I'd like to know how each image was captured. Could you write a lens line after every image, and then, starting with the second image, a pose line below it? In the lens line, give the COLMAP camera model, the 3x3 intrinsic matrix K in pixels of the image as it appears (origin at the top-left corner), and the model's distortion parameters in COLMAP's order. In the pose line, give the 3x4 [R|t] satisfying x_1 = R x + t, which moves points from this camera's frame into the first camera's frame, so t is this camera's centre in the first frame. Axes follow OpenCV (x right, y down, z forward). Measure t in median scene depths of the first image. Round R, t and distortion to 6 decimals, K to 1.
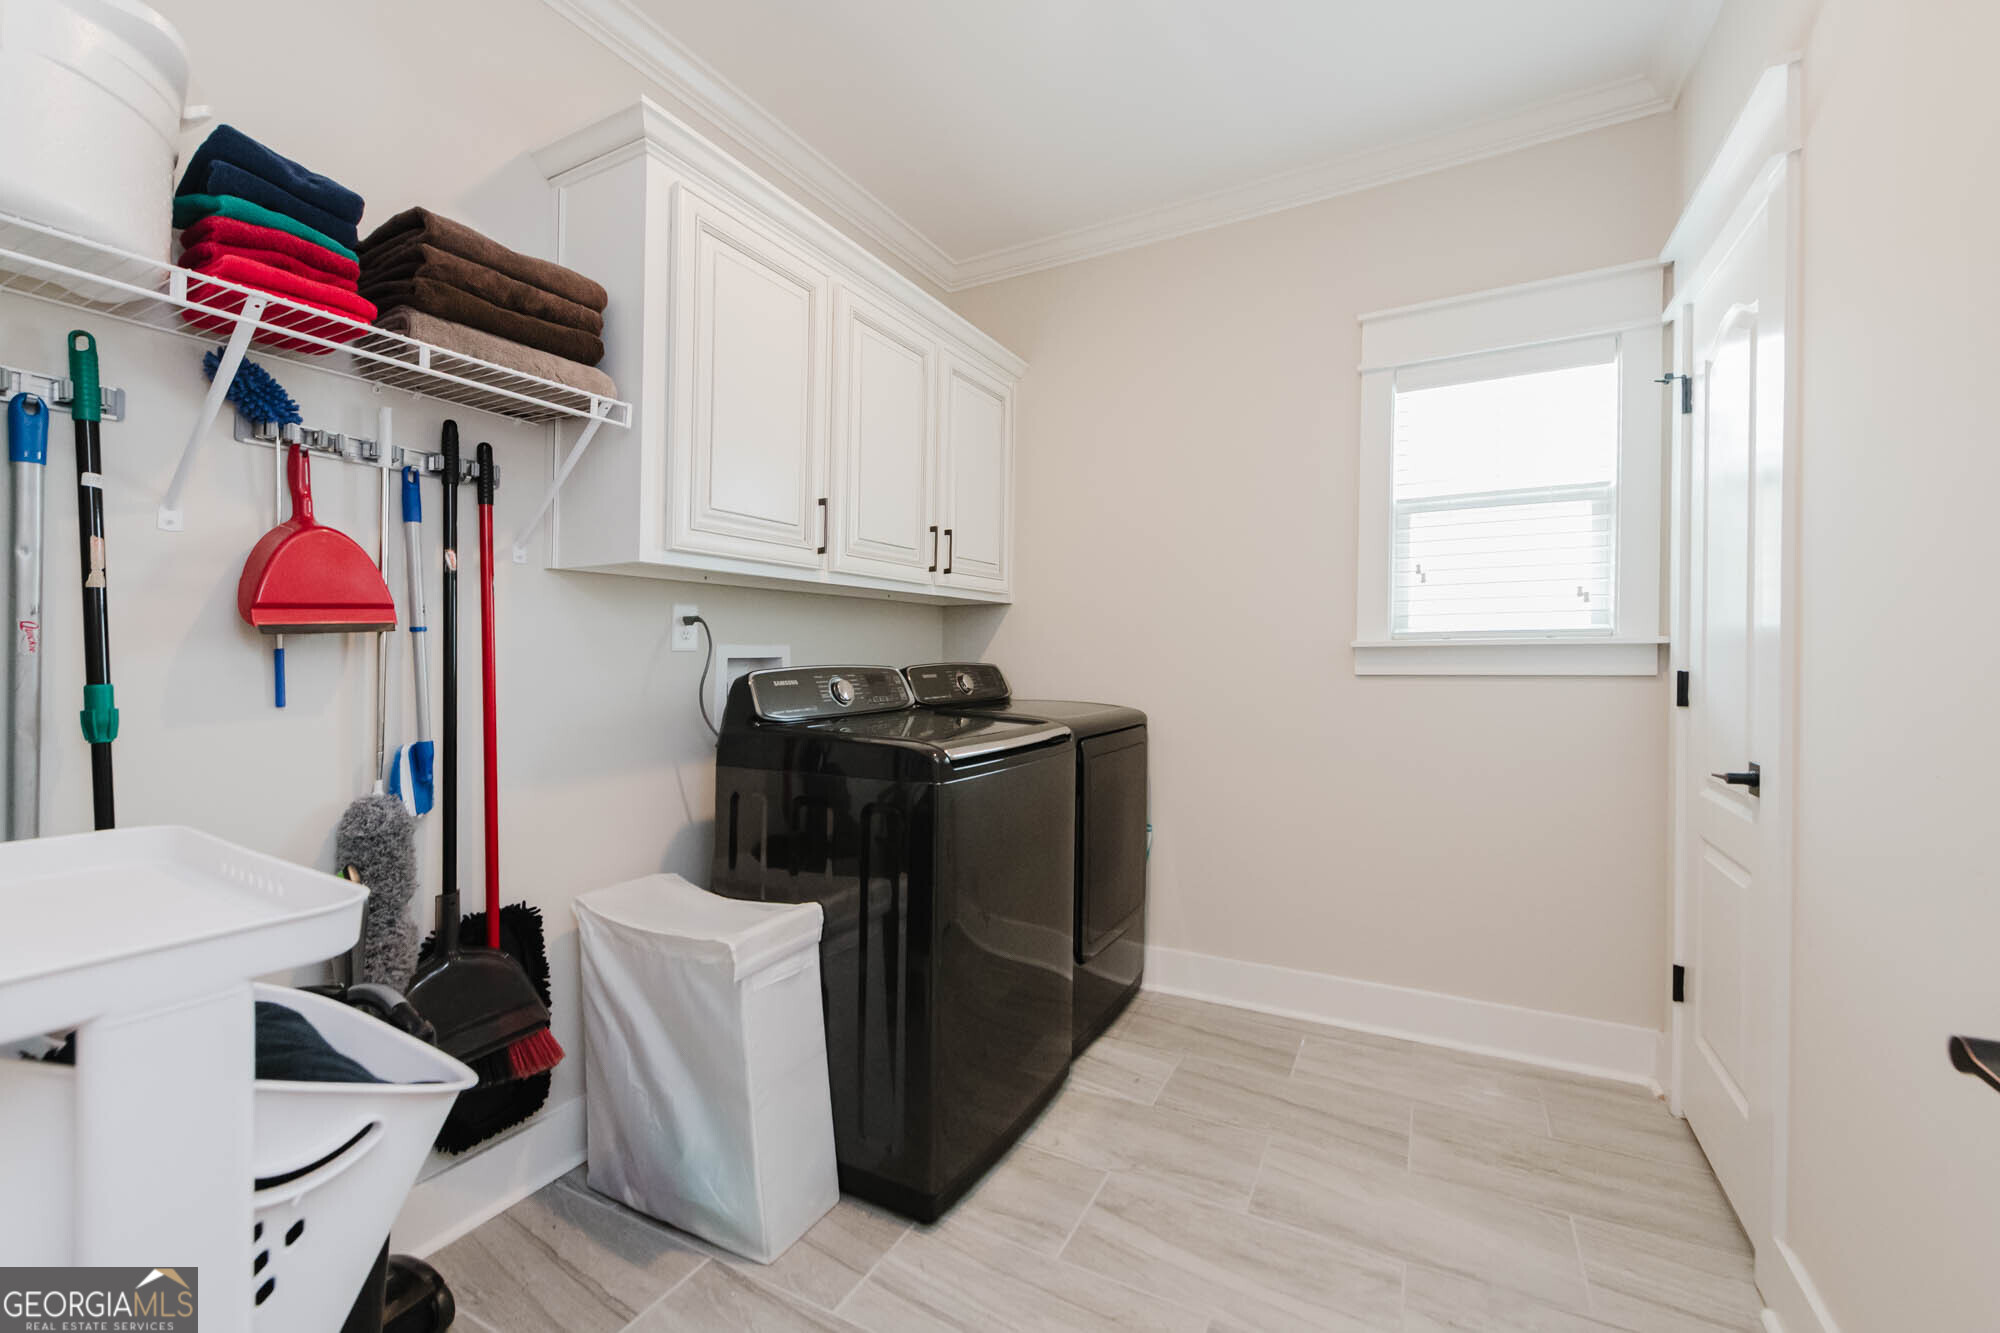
lens RADIAL K [[809.8, 0, 1000.7], [0, 809.8, 695.5], [0, 0, 1]] dist [-0.000584, -0.000094]
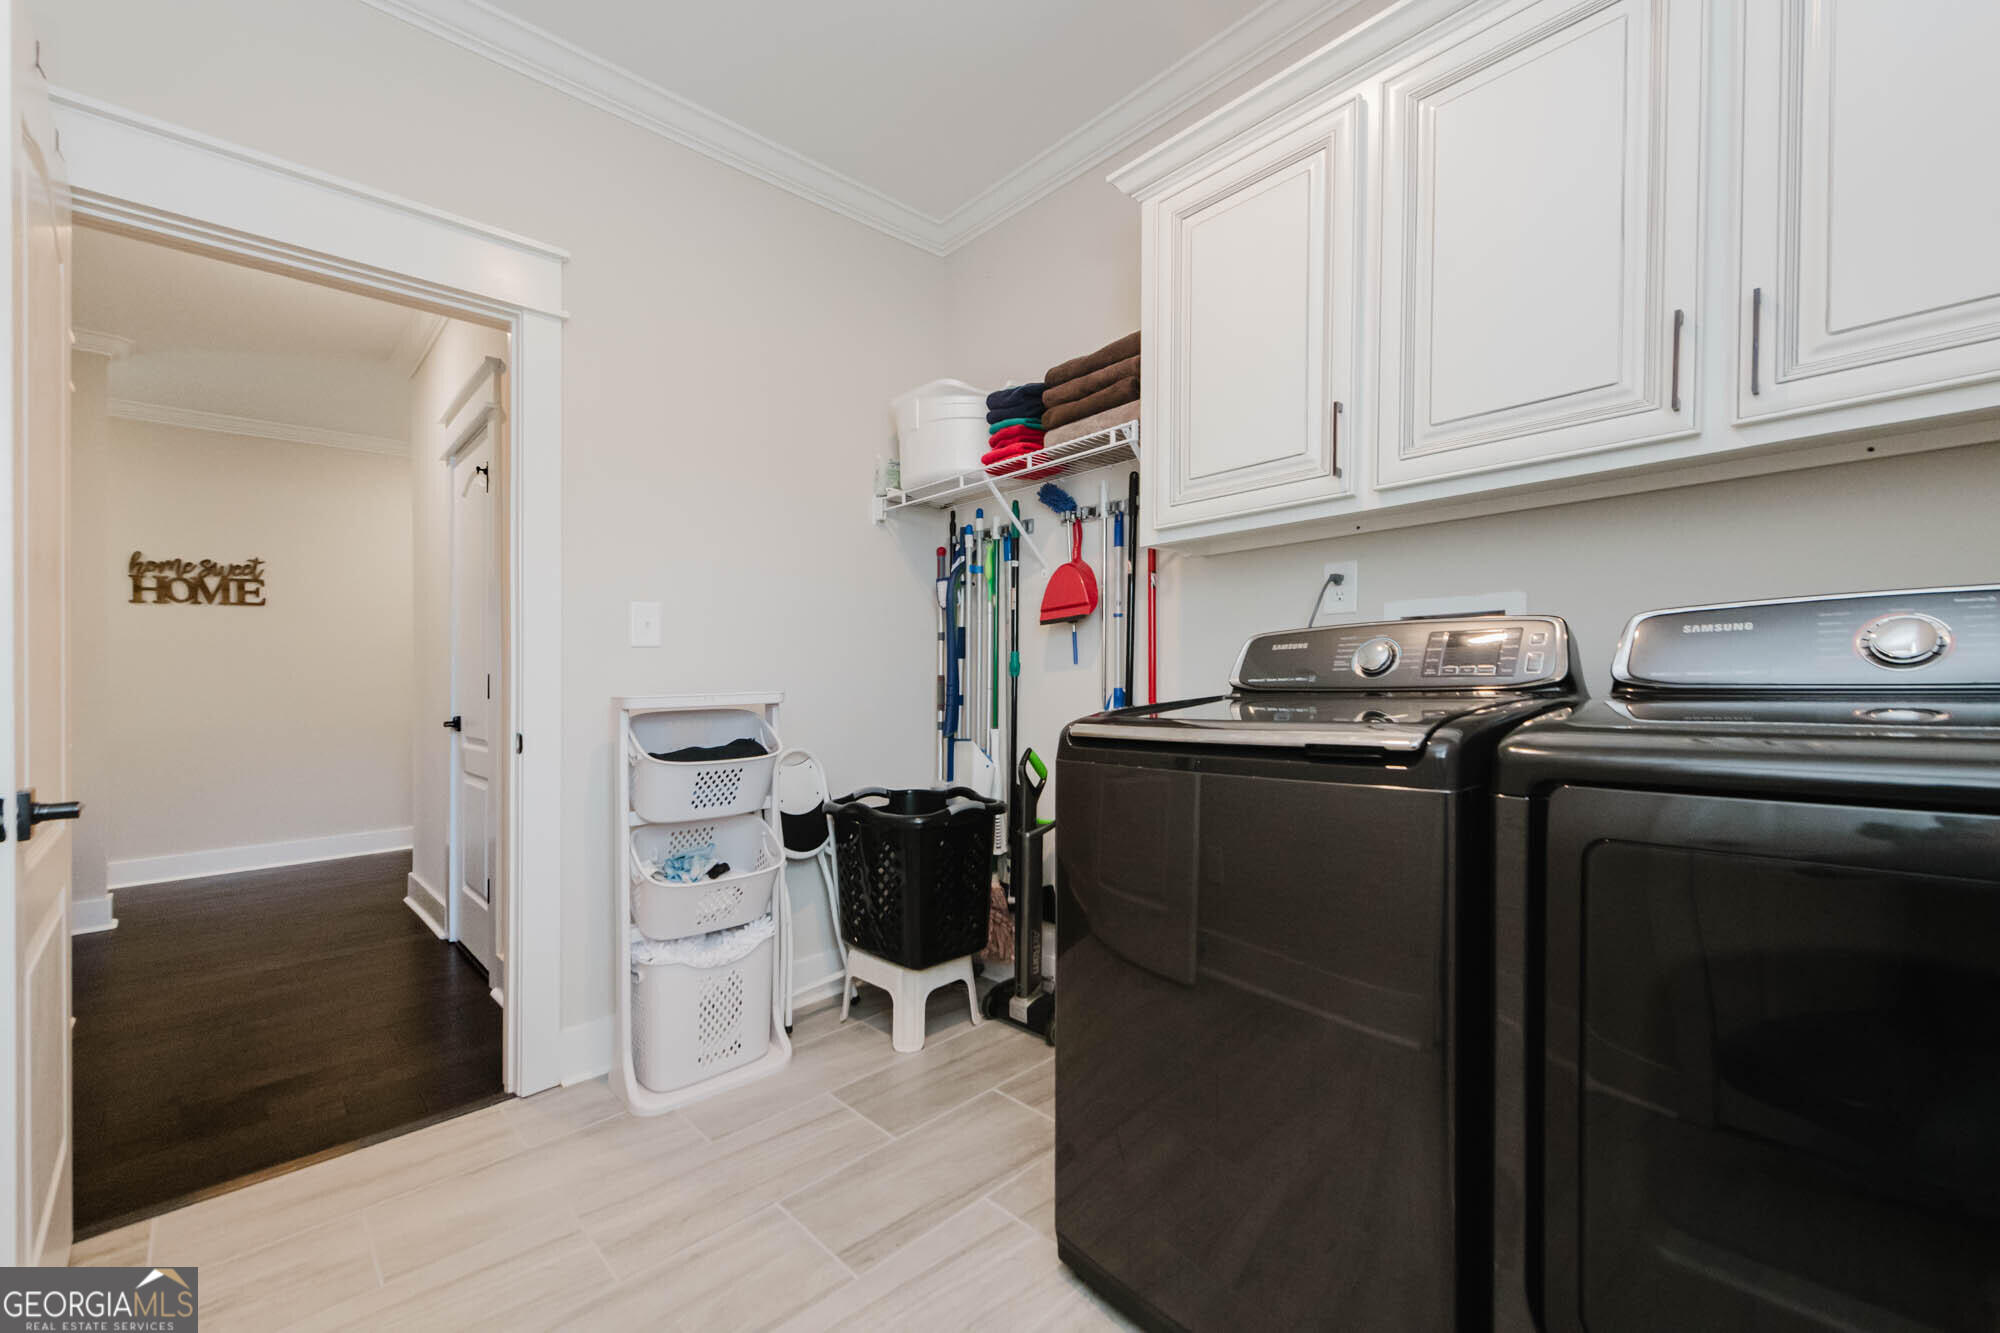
lens RADIAL K [[809.2, 0, 1004.1], [0, 809.2, 659.4], [0, 0, 1]] dist [-0.000750, -0.000292]
pose [[-0.309581, 0.001621, -0.950872, 0.811337], [-0.011184, 0.999923, 0.005346, -0.004372], [0.950807, 0.012290, -0.309539, 1.274662]]
